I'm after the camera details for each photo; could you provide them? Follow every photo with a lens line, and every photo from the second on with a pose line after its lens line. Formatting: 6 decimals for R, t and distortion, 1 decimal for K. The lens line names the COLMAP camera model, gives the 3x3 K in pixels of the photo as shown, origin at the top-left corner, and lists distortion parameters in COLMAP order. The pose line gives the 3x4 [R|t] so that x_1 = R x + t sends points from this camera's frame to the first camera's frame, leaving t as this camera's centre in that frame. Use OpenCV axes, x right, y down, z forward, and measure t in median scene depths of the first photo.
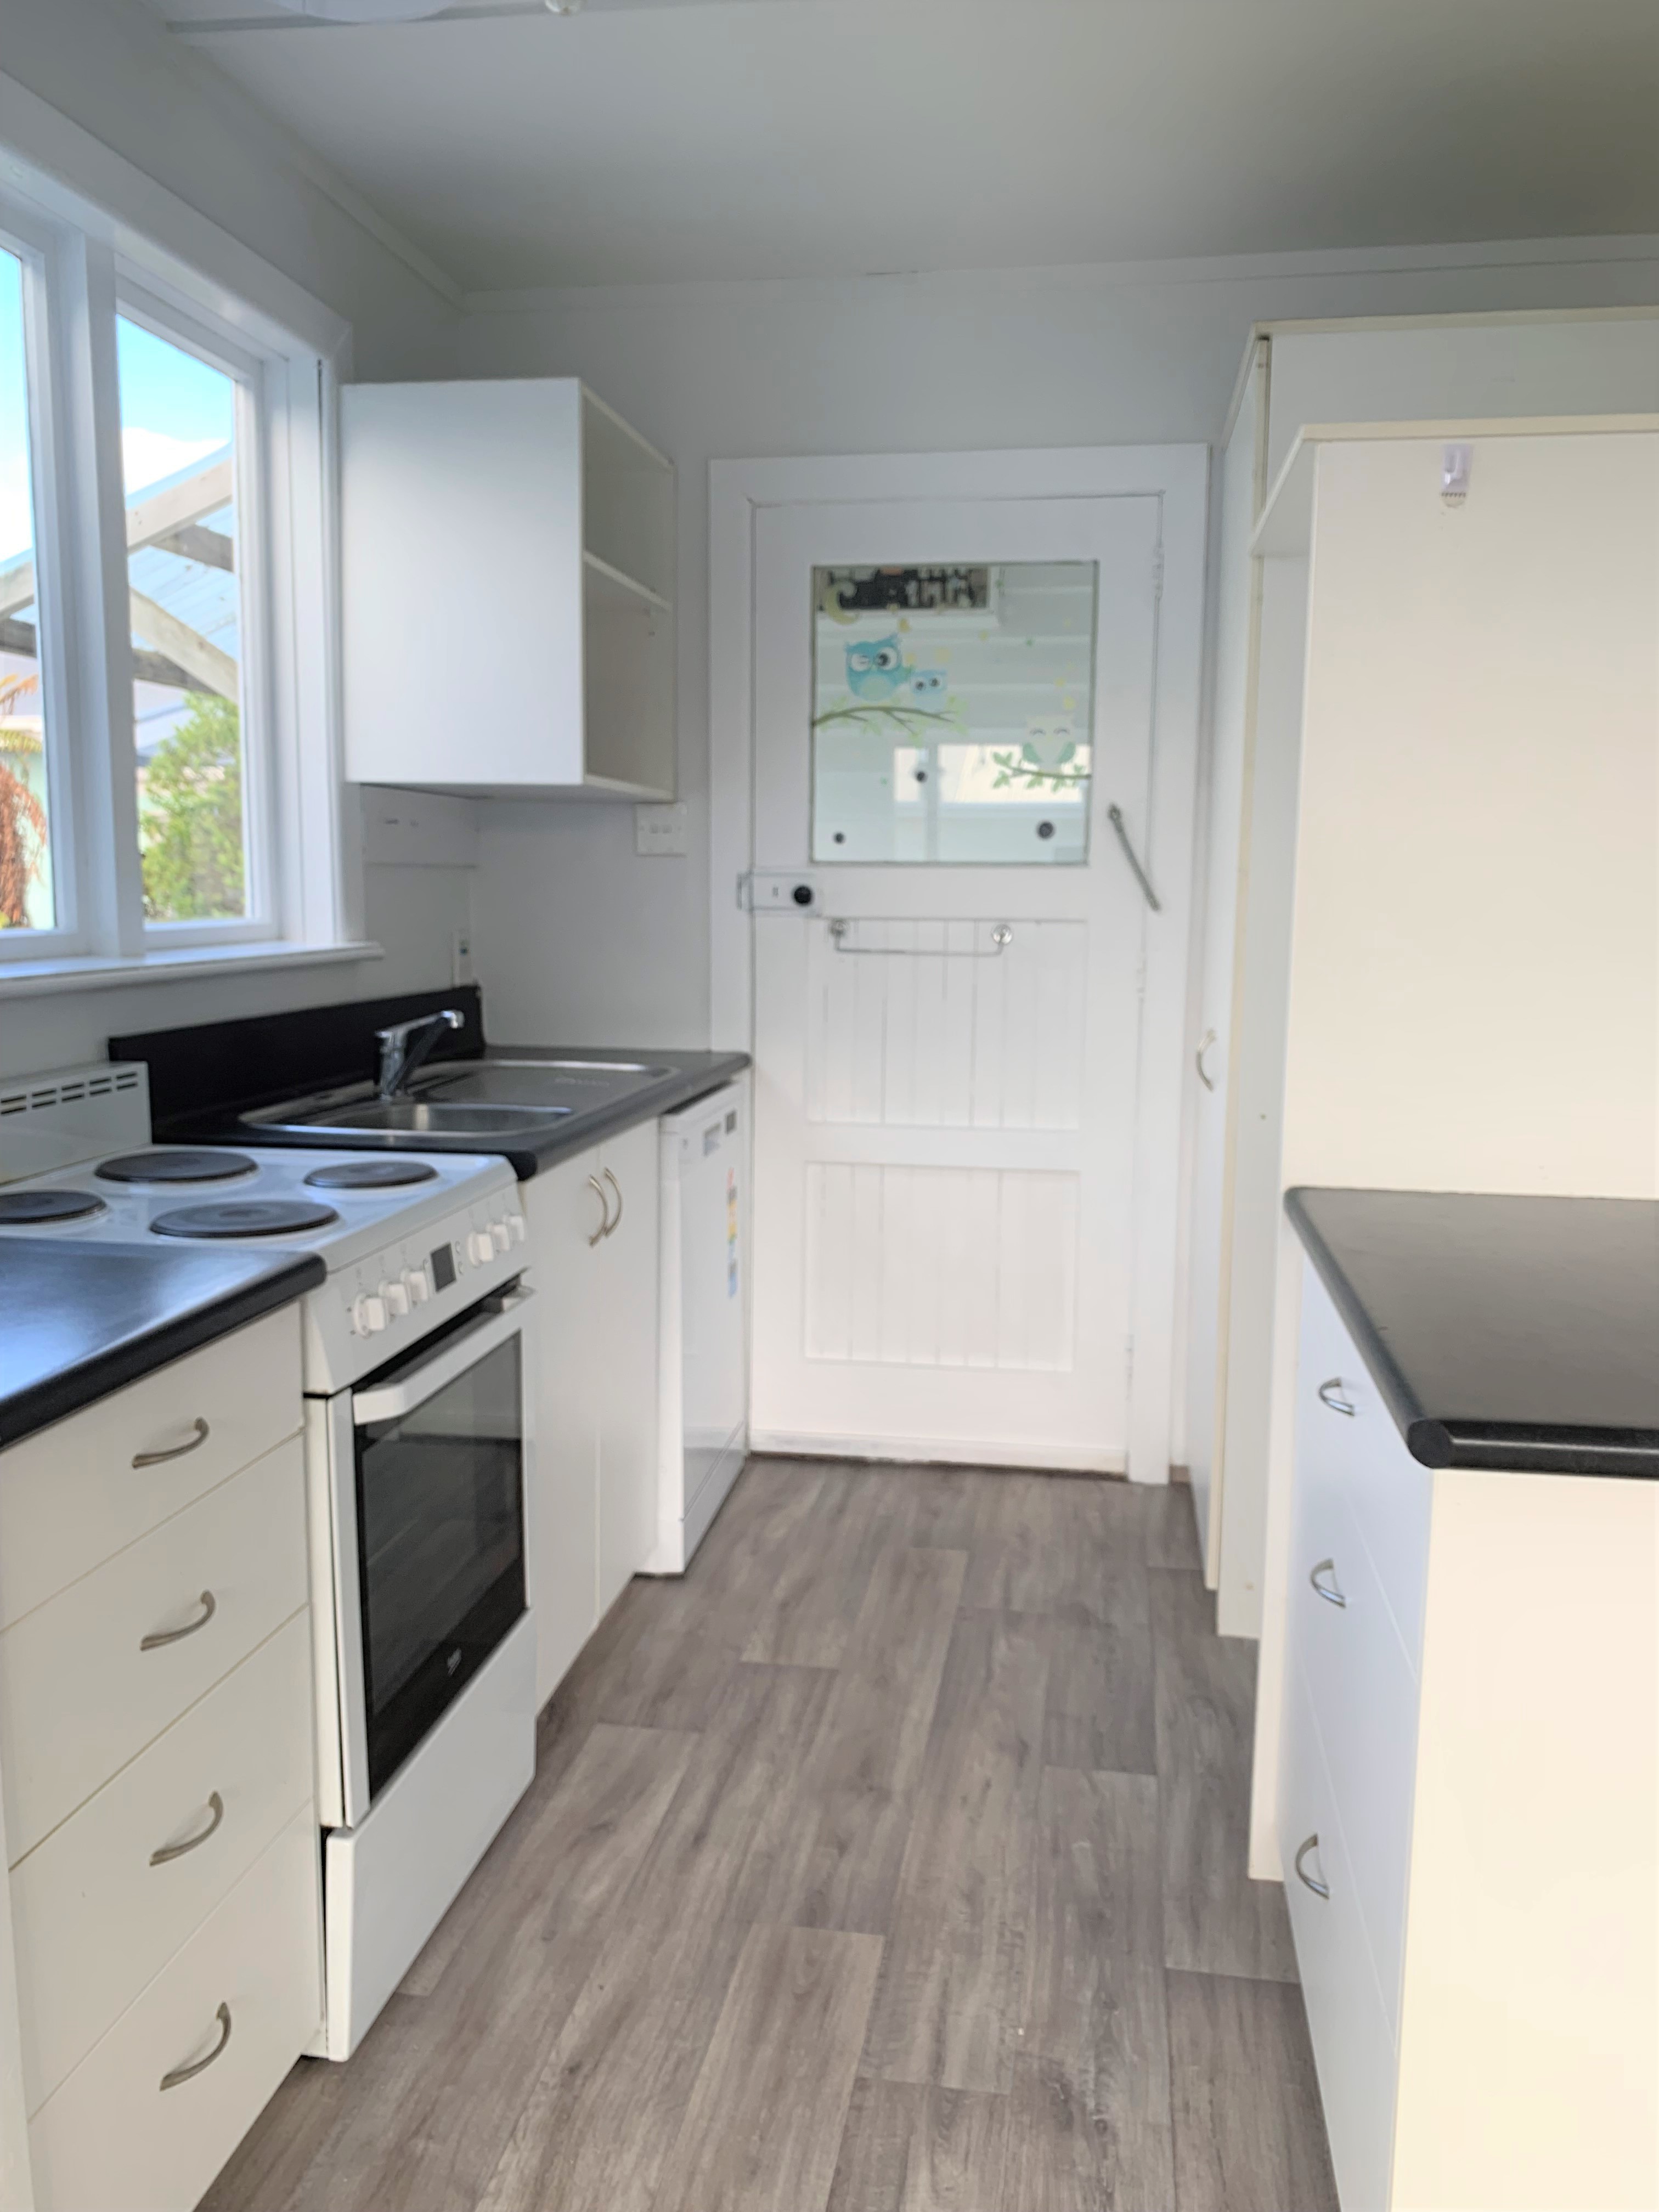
lens RADIAL K [[1671.6, 0, 833.0], [0, 1671.6, 1206.7], [0, 0, 1]] dist [0.124794, -0.306103]
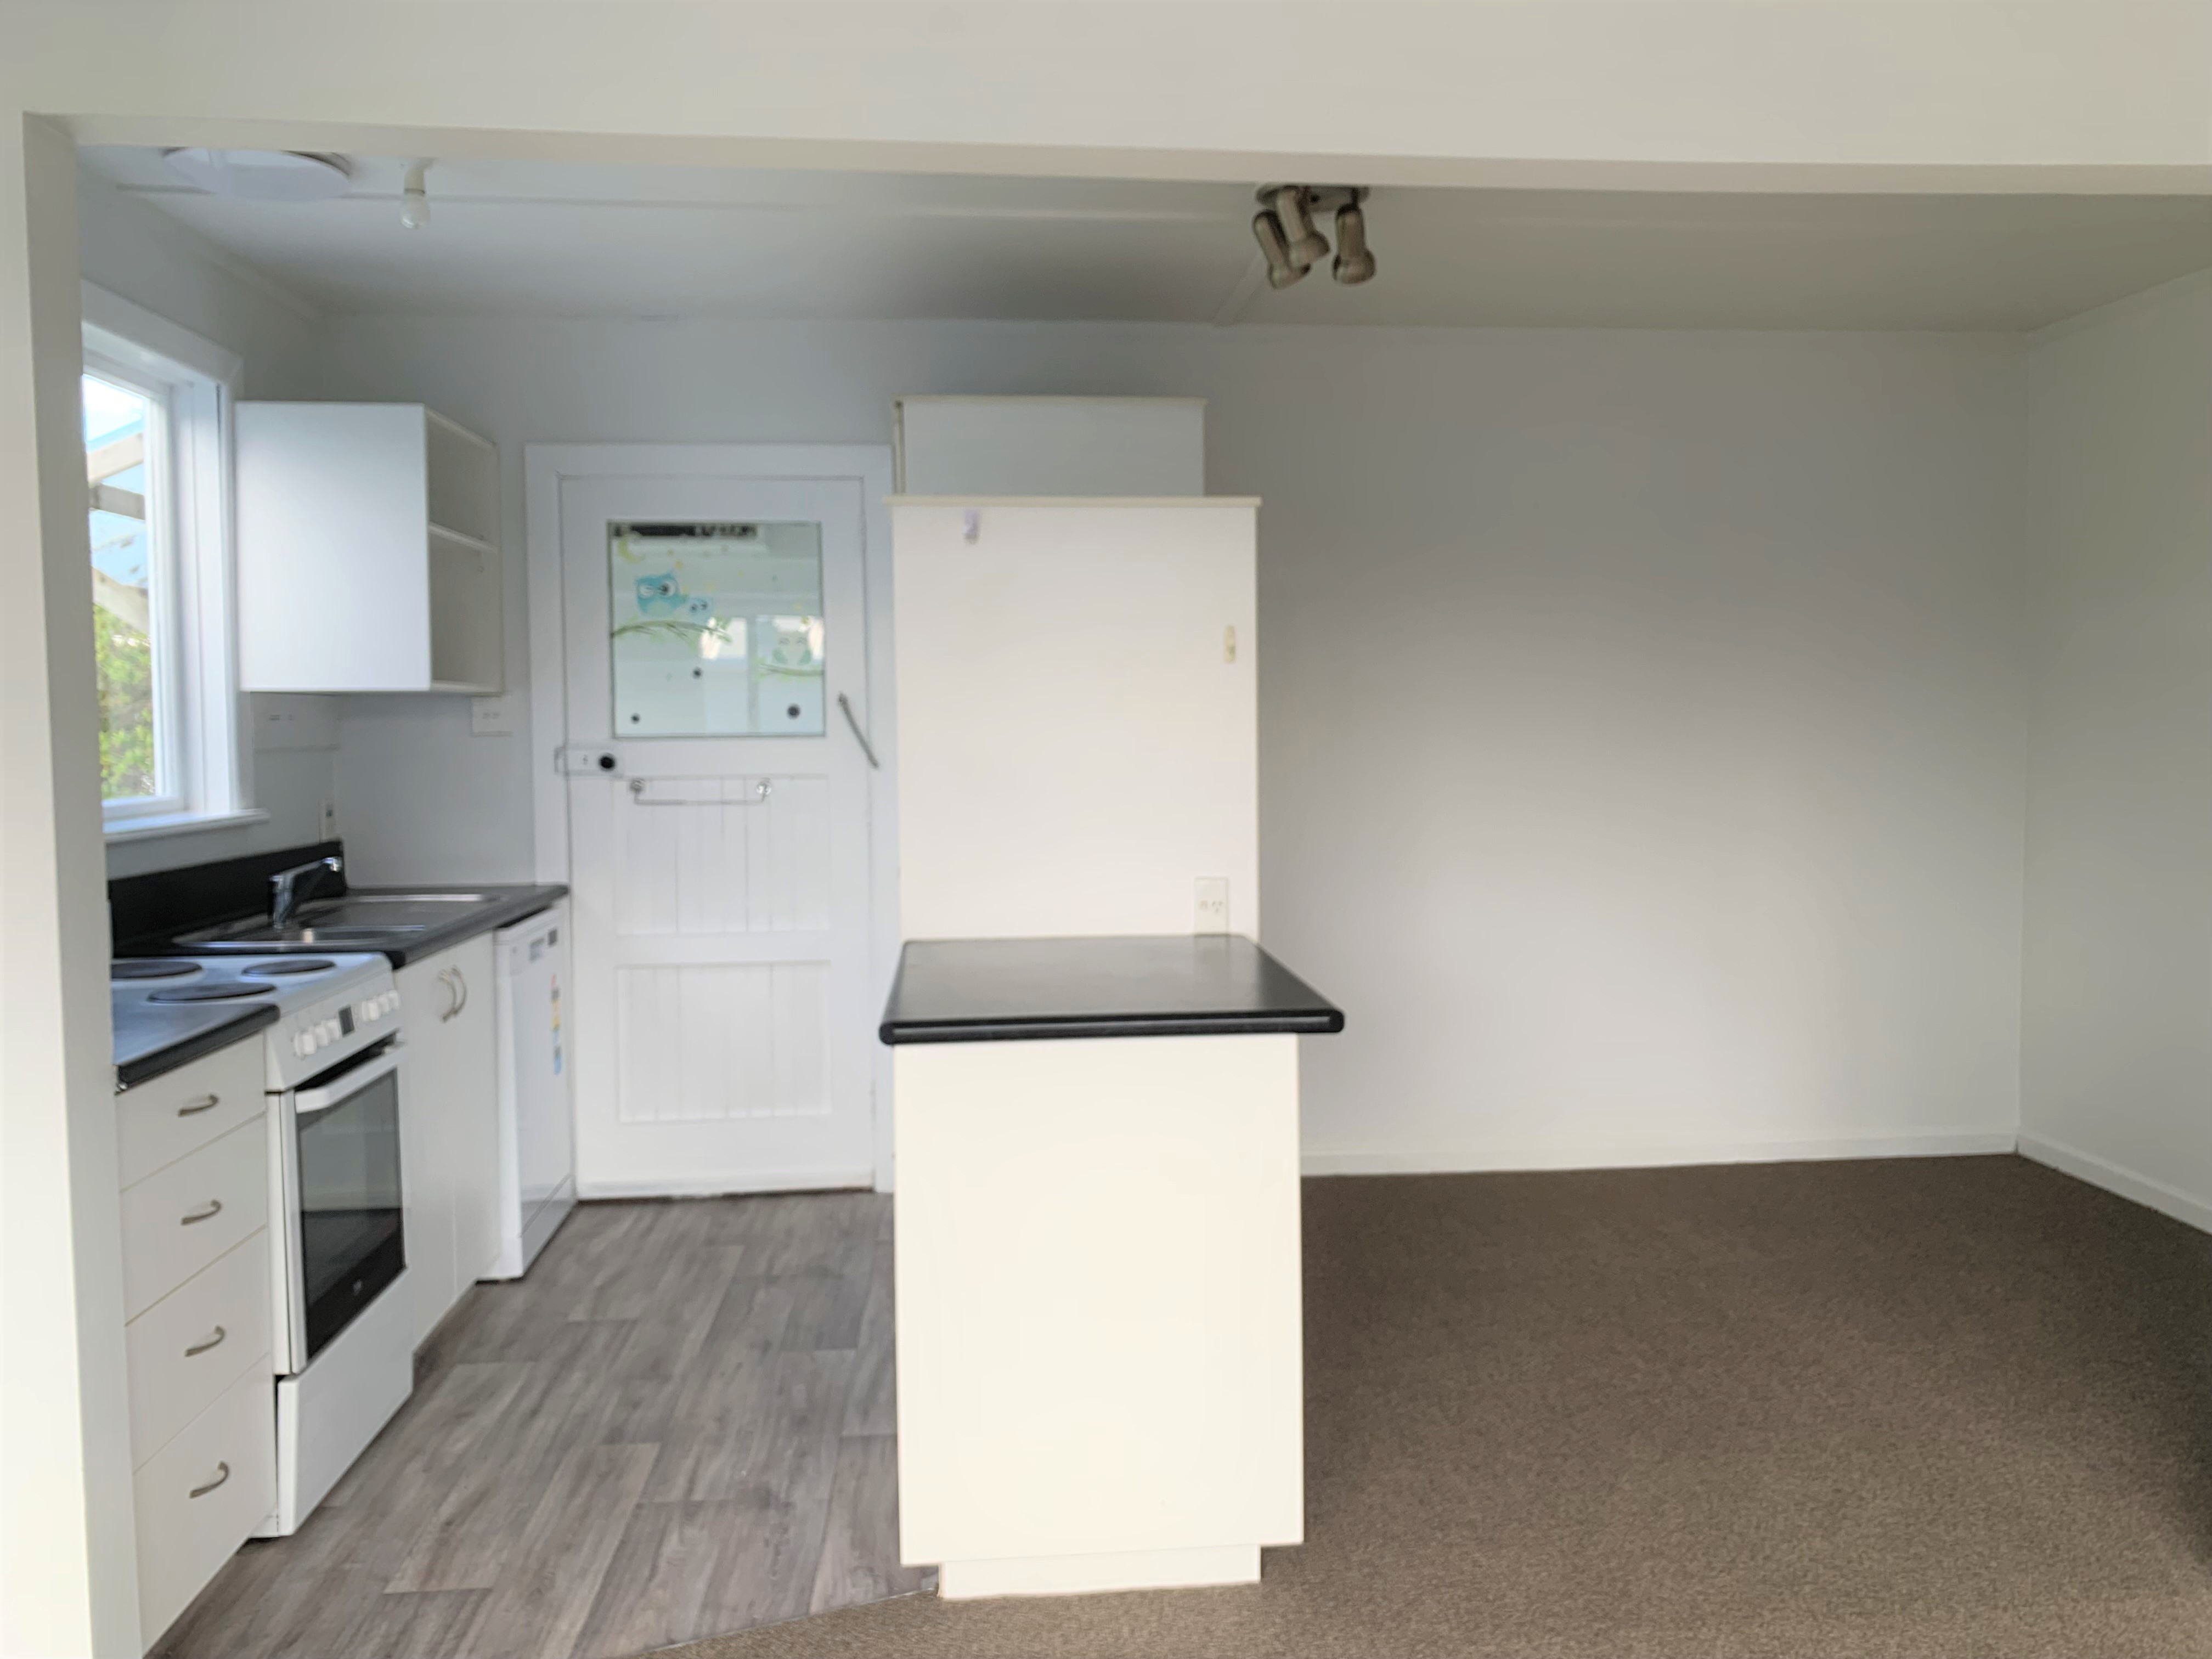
lens RADIAL K [[1668.5, 0, 1106.0], [0, 1668.5, 829.5], [0, 0, 1]] dist [-0.009768, 0.000039]
pose [[0.968590, -0.034206, 0.246297, 0.050123], [0.065104, 0.990827, -0.118419, 0.061347], [-0.239988, 0.130735, 0.961933, -0.456040]]
